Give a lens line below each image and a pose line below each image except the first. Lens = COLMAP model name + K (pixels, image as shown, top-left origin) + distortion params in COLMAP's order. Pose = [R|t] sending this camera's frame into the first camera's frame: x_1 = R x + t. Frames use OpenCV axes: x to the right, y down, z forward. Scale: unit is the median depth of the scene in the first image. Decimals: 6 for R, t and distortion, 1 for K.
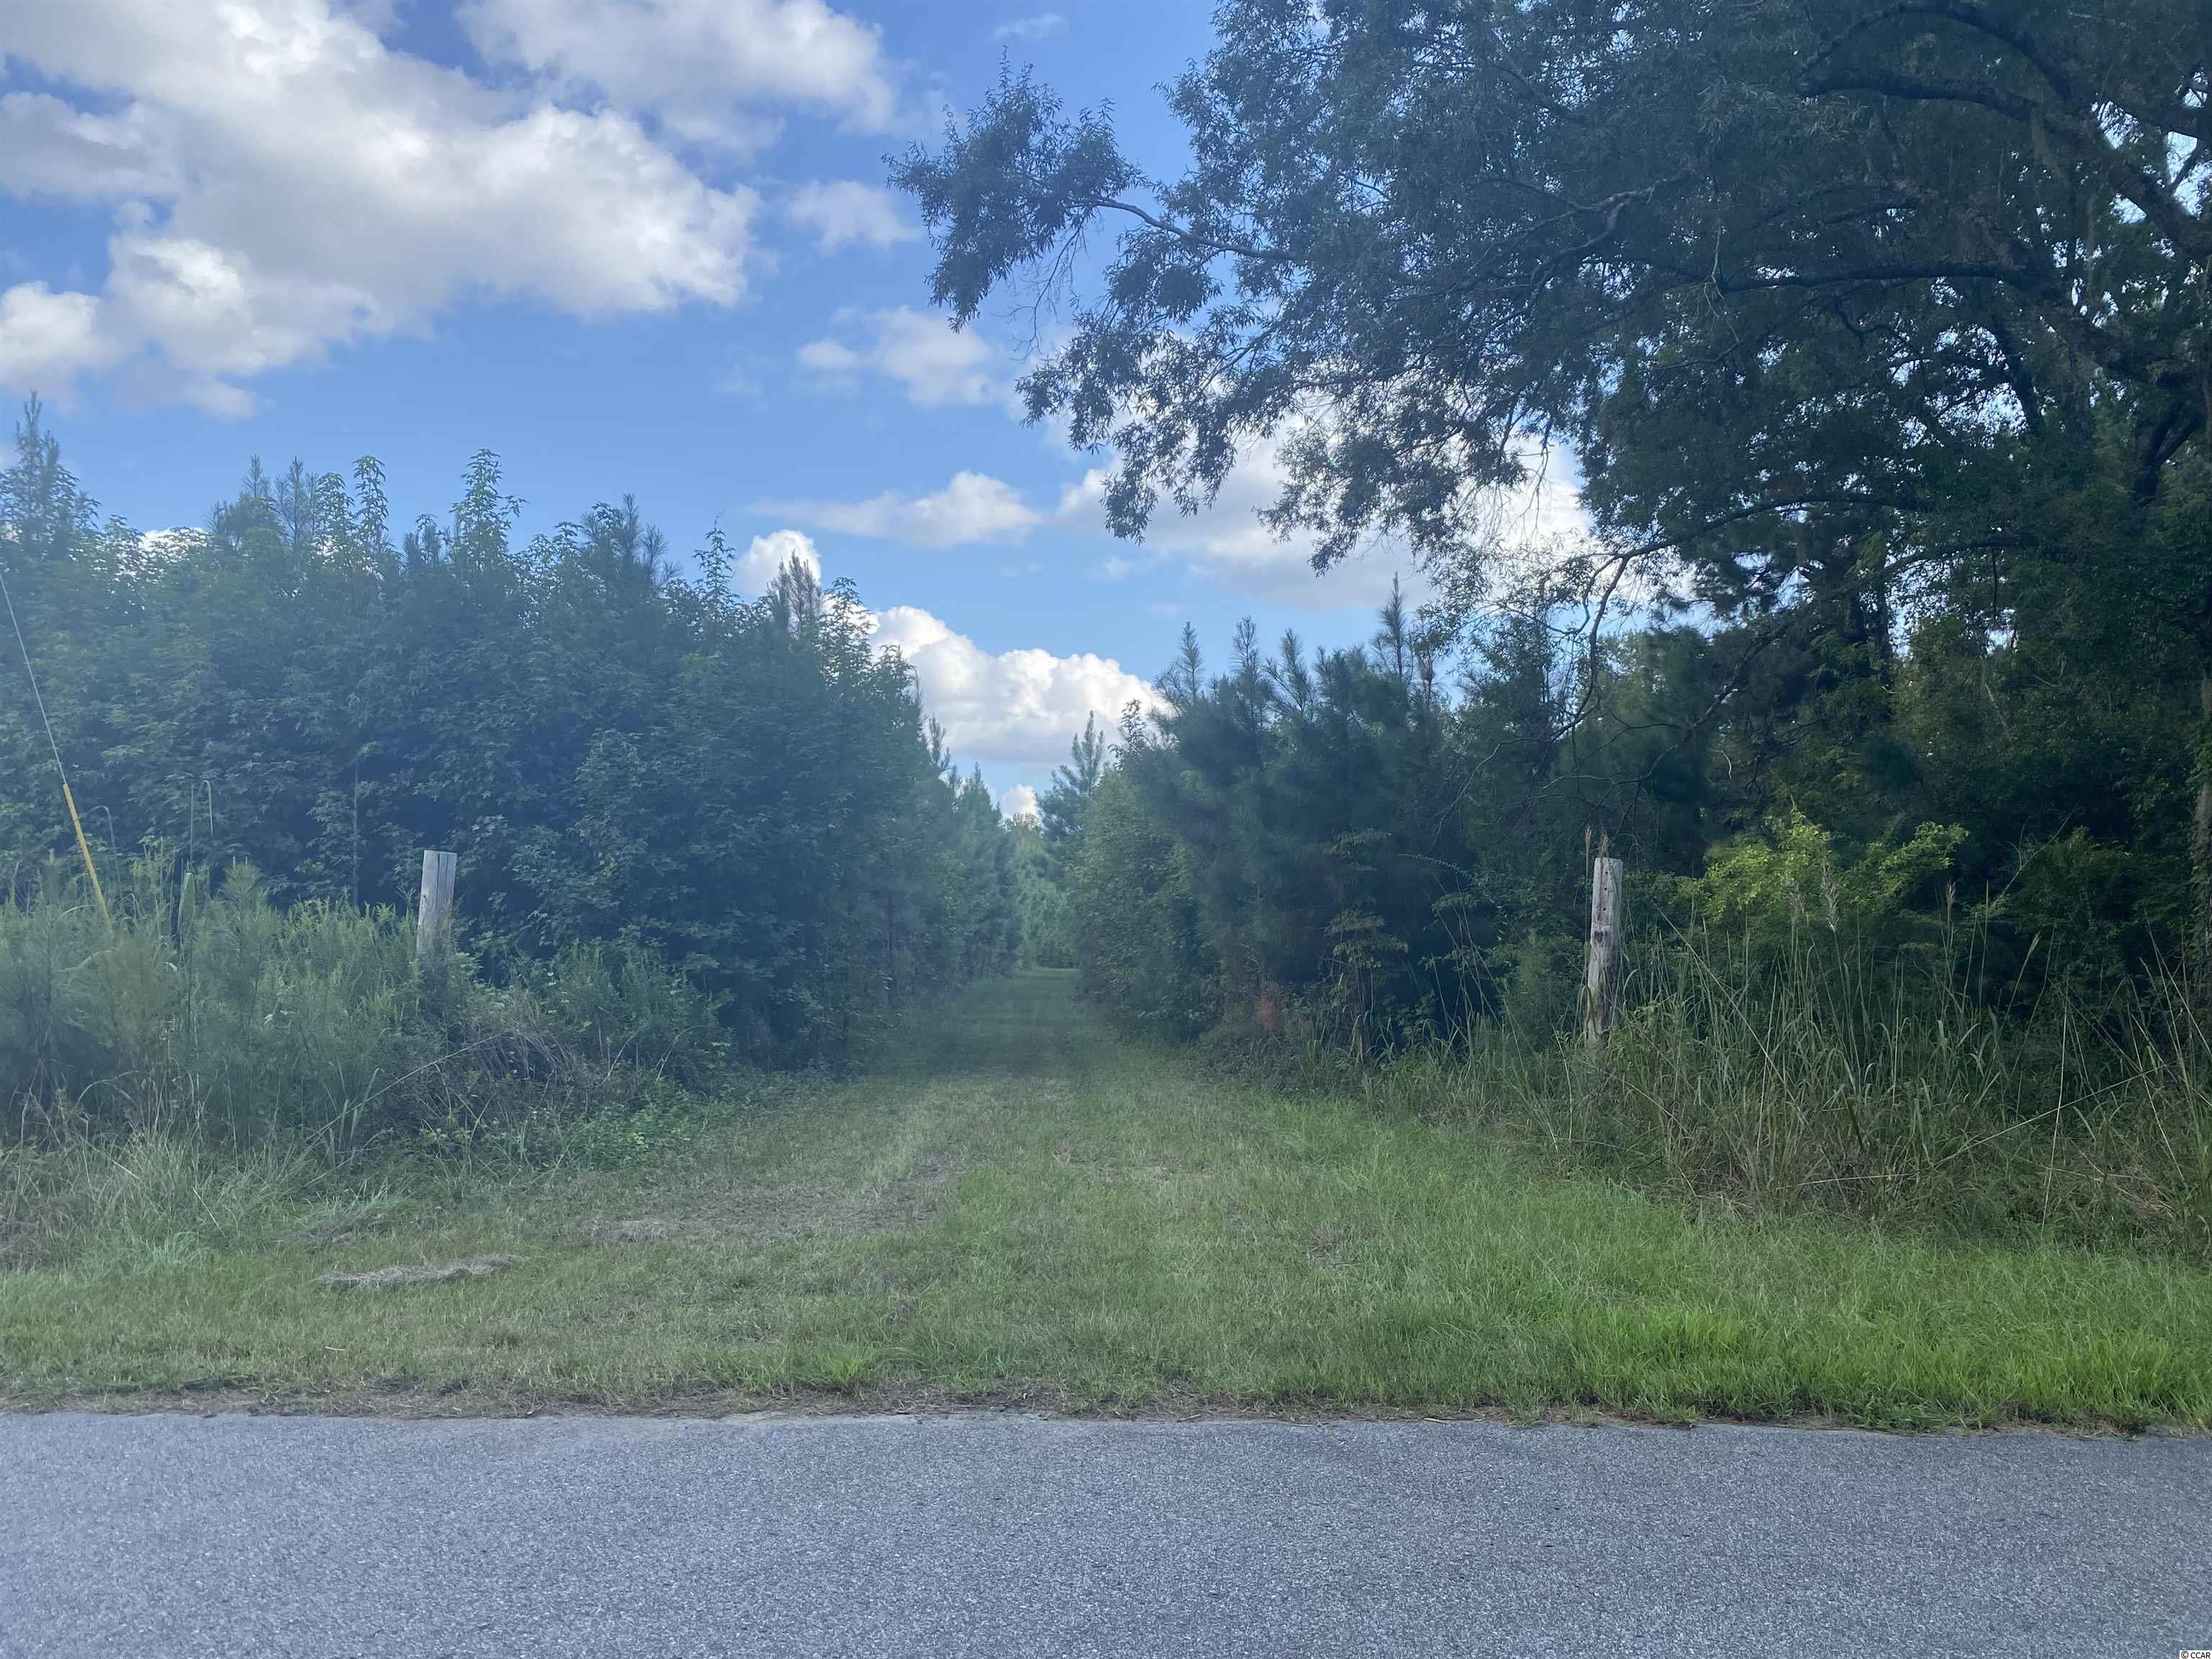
lens RADIAL K [[1666.5, 0, 1106.3], [0, 1666.5, 830.2], [0, 0, 1]] dist [0.000843, 0.000542]
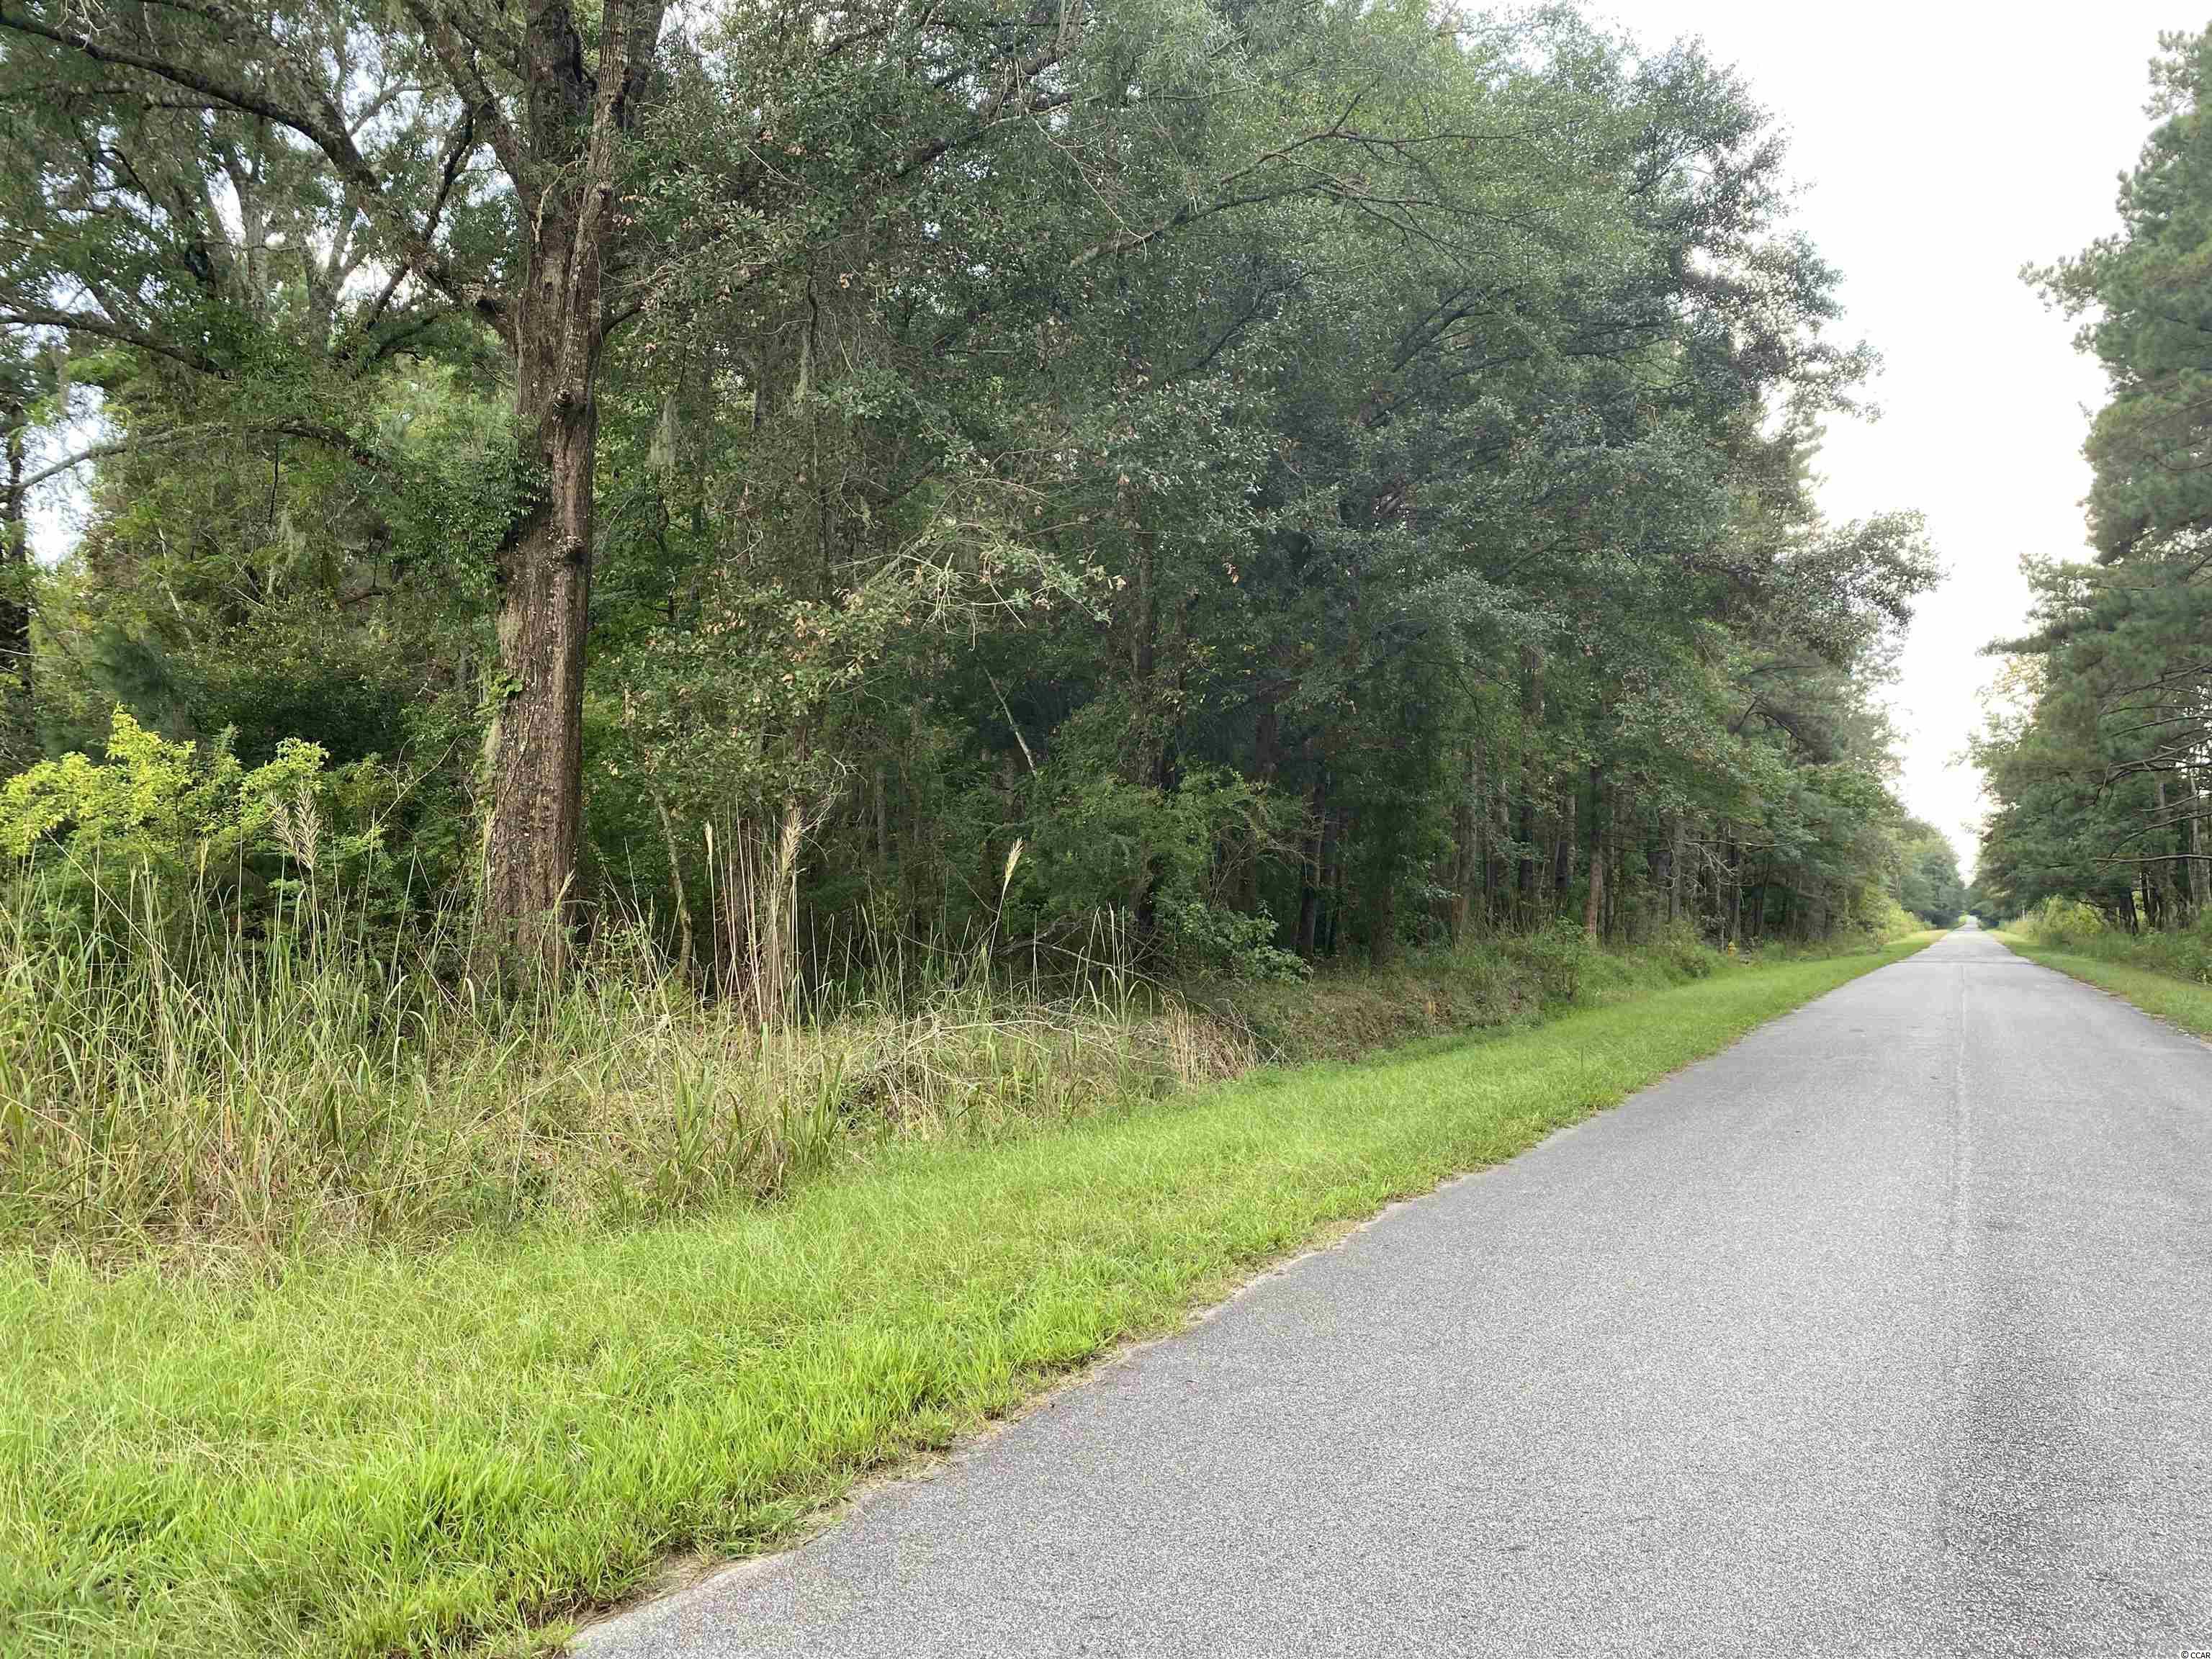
lens RADIAL K [[1666.5, 0, 1106.8], [0, 1666.5, 828.8], [0, 0, 1]] dist [0.000843, 0.000542]
pose [[0.488524, 0.014754, 0.872426, -0.045018], [-0.050683, 0.998649, 0.011492, 0.010543], [-0.871077, -0.049831, 0.488611, 0.222568]]
